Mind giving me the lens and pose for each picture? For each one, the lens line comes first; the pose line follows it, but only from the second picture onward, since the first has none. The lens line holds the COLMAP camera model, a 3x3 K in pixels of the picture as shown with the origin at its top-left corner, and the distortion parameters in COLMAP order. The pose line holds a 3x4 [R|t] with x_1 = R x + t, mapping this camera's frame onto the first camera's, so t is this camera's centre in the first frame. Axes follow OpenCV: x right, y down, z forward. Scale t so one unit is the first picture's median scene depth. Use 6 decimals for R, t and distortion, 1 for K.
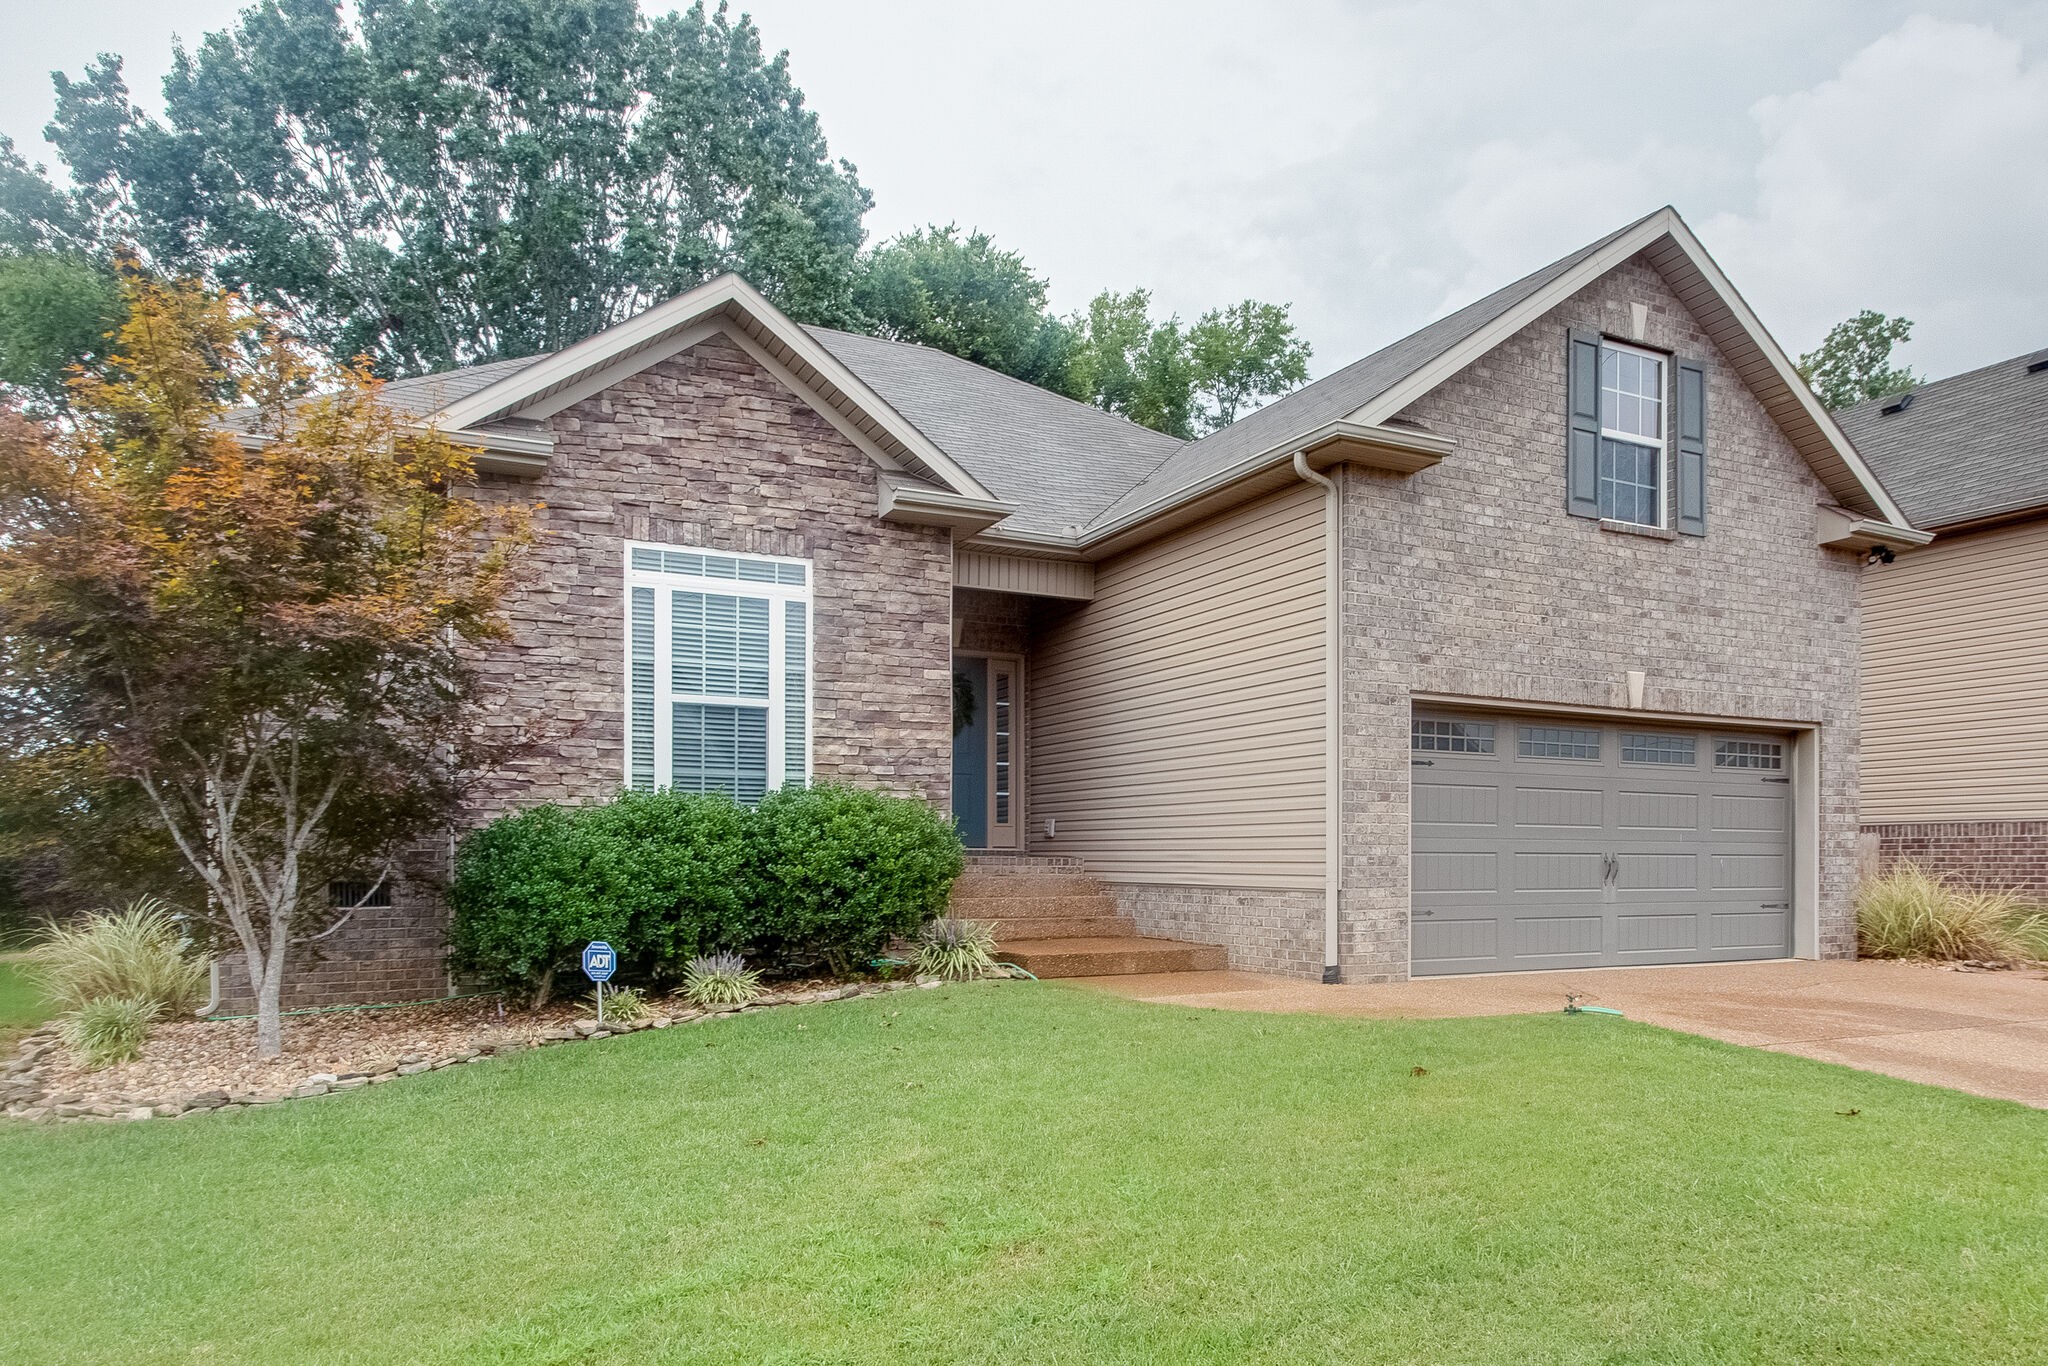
lens RADIAL K [[1065.9, 0, 1024.0], [0, 1065.9, 686.6], [0, 0, 1]] dist [-0.004851, 0.000032]
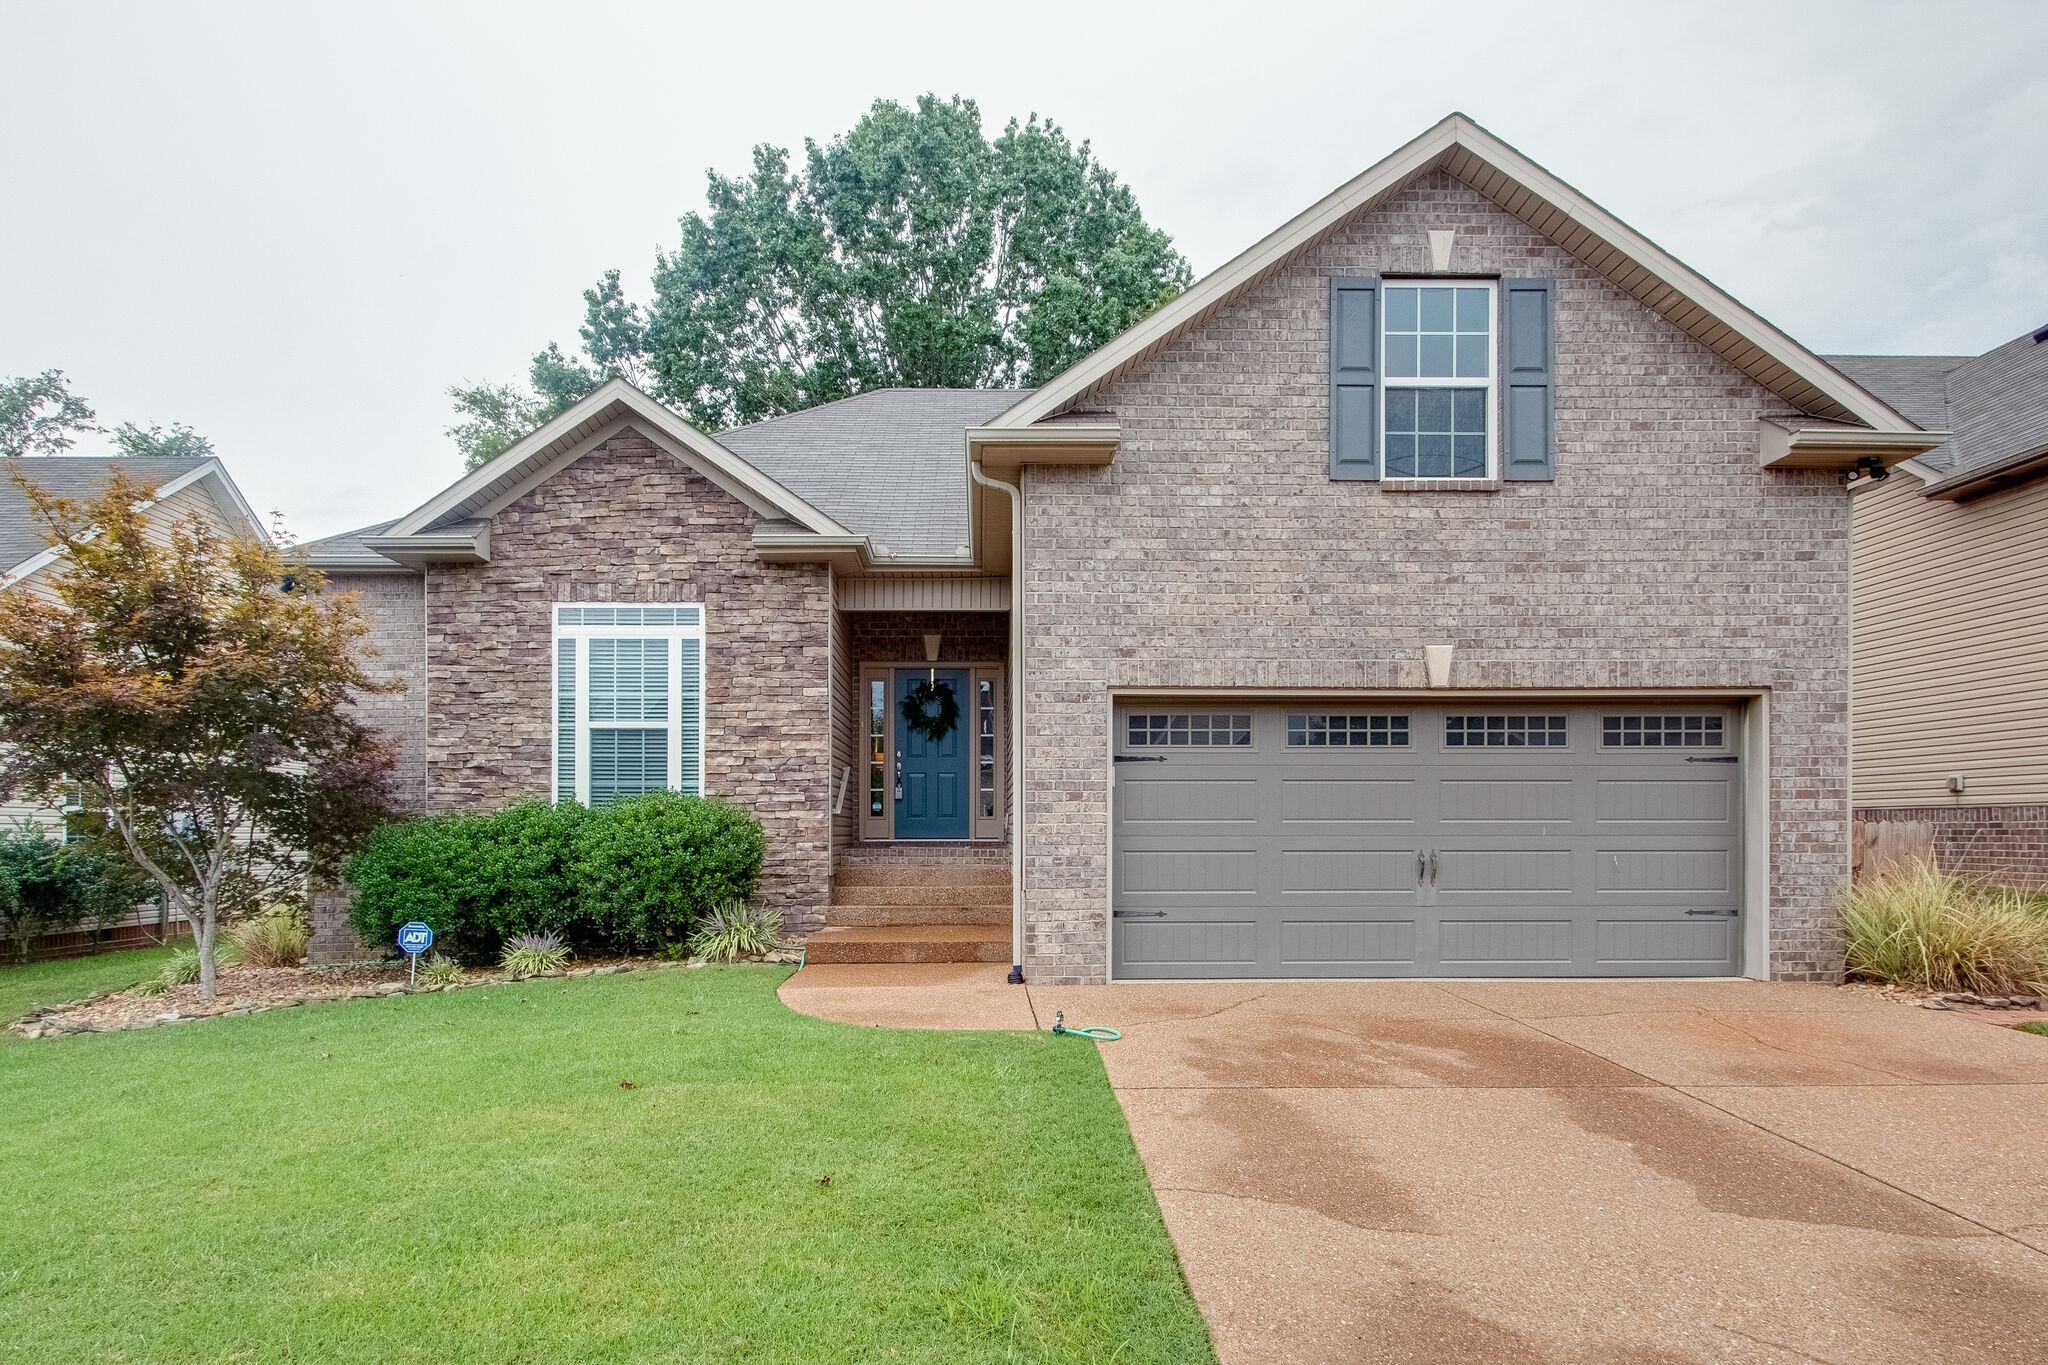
lens RADIAL K [[943.2, 0, 1024.2], [0, 943.2, 680.8], [0, 0, 1]] dist [-0.007638, 0.003655]
pose [[0.932357, -0.061882, -0.356202, 0.525108], [0.061112, 0.998041, -0.013426, 0.004853], [0.356335, -0.009251, 0.934312, 0.143264]]
